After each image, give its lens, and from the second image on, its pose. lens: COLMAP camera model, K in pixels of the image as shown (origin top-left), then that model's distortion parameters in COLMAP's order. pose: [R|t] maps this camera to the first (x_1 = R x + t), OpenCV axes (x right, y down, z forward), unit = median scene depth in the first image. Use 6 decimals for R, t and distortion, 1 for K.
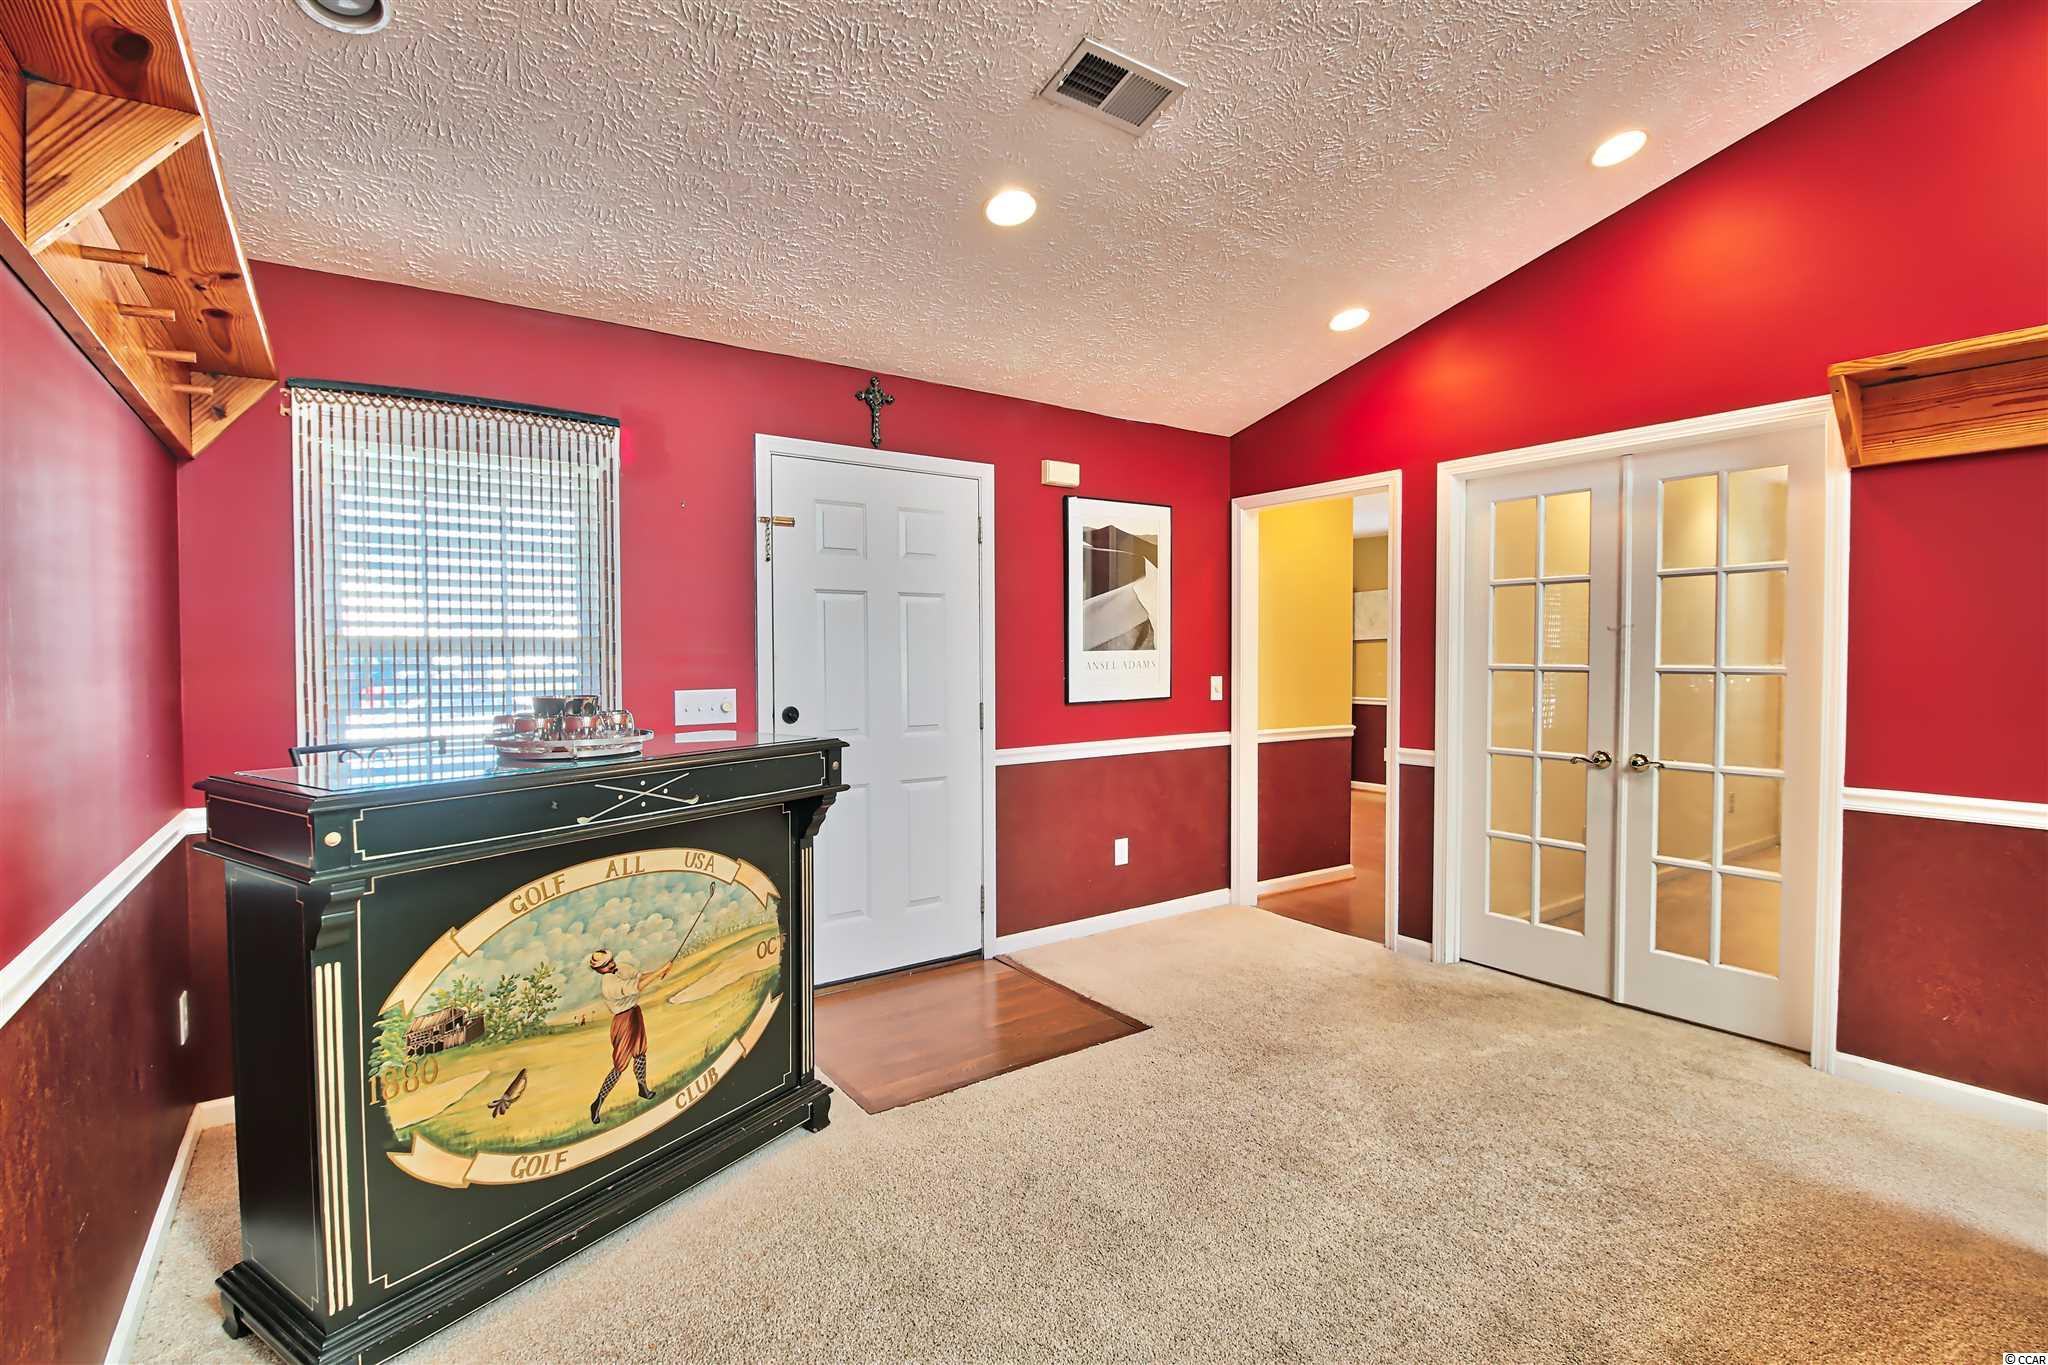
lens RADIAL K [[941.2, 0, 1032.2], [0, 941.2, 679.1], [0, 0, 1]] dist [-0.006281, -0.003017]
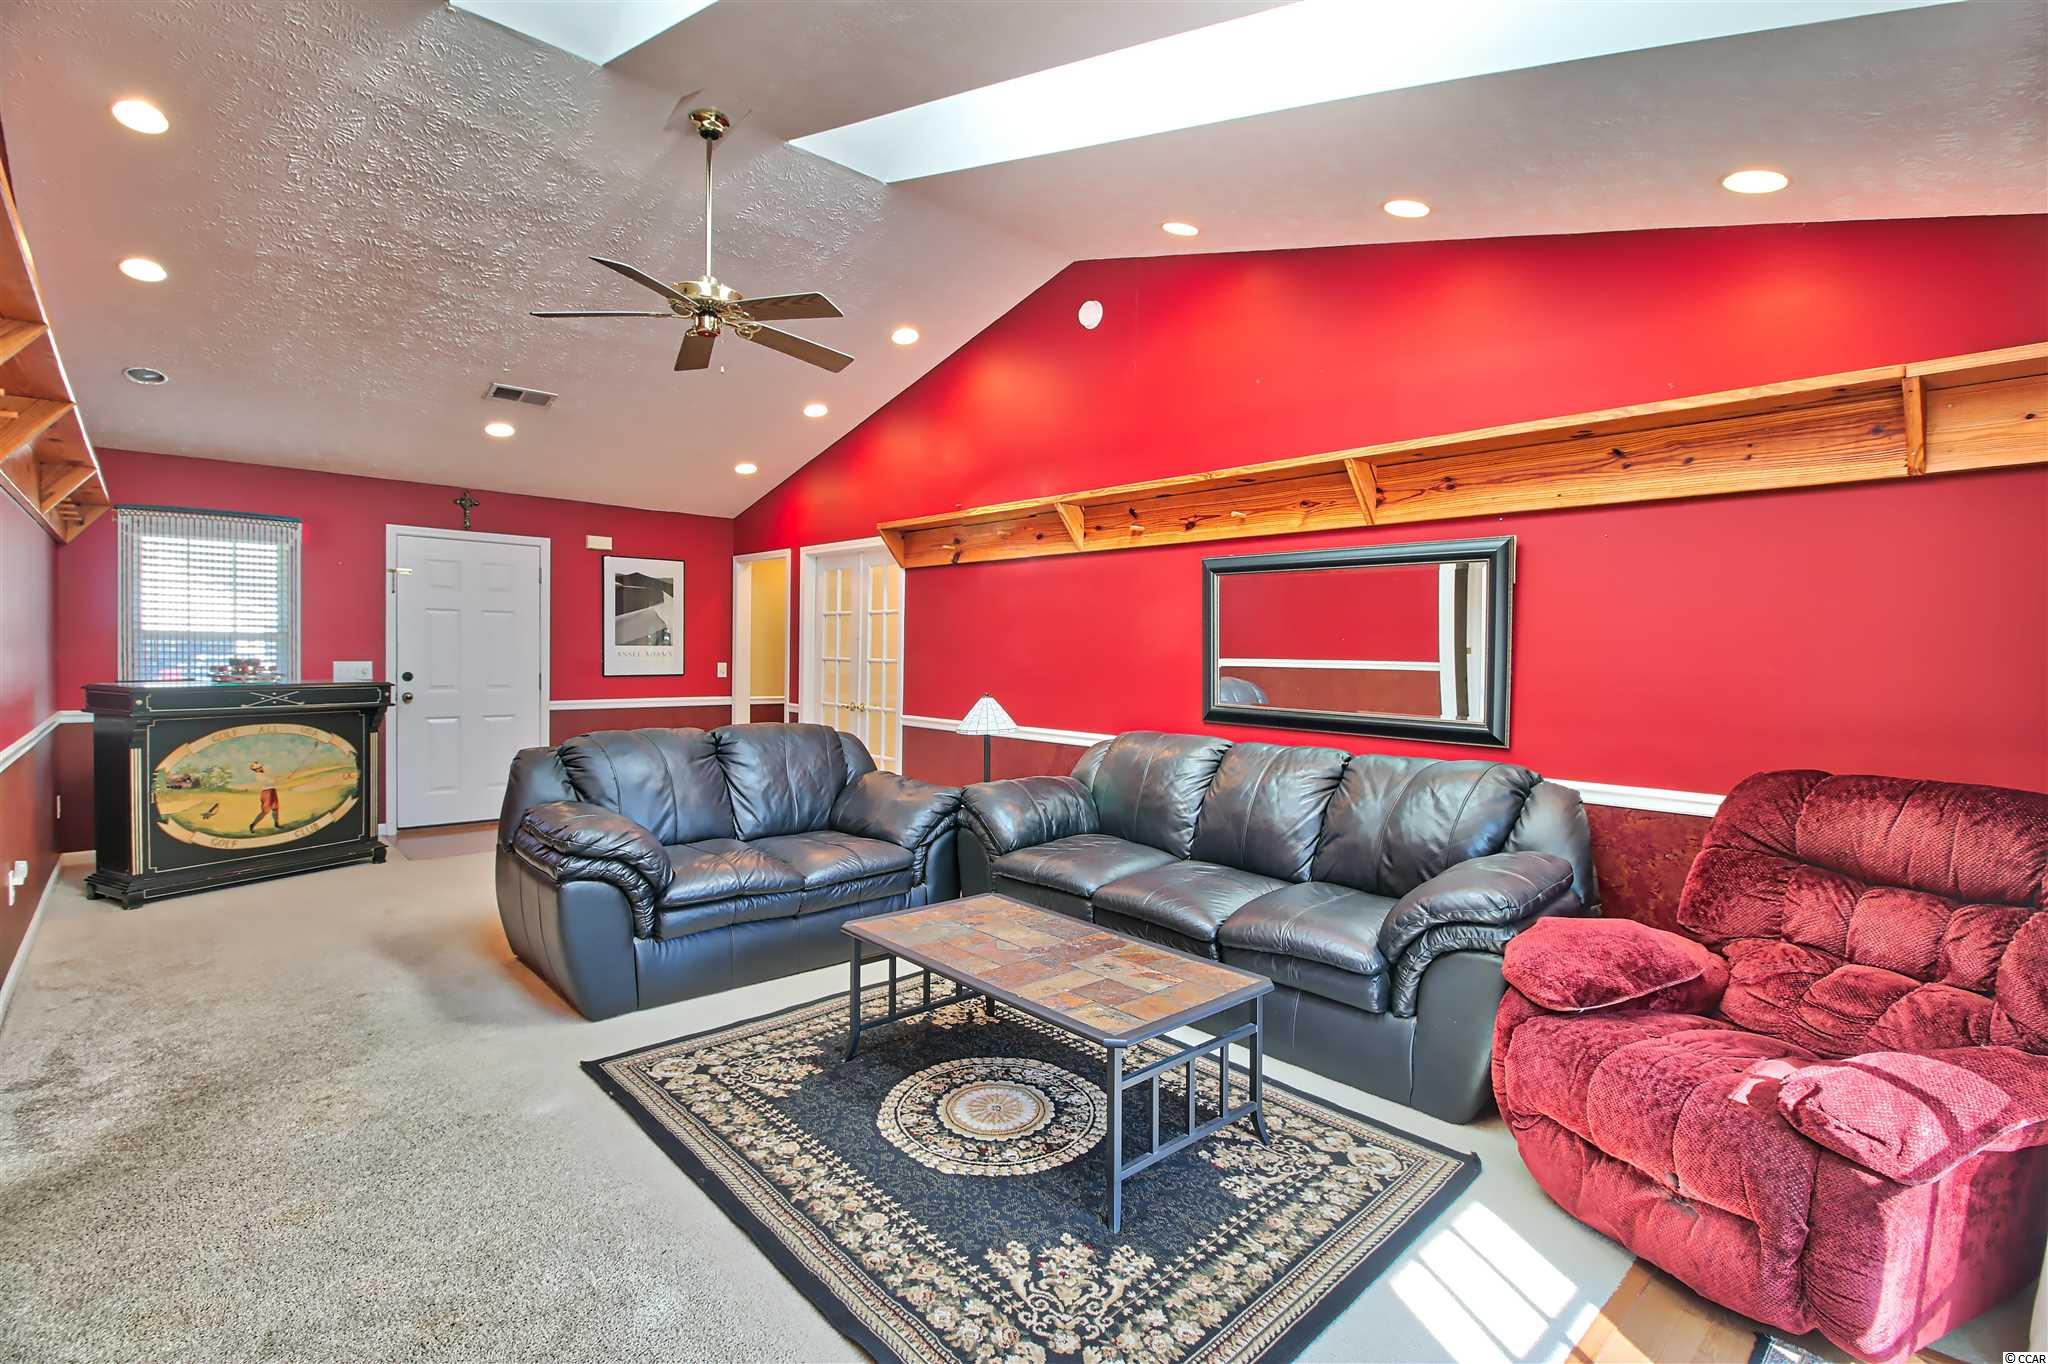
lens RADIAL K [[941.2, 0, 1017.1], [0, 941.2, 676.3], [0, 0, 1]] dist [-0.006281, -0.003017]
pose [[0.992194, 0.019196, 0.123221, 0.970872], [-0.019375, 0.999812, 0.000253, 0.020094], [-0.123193, -0.002638, 0.992379, -1.342663]]
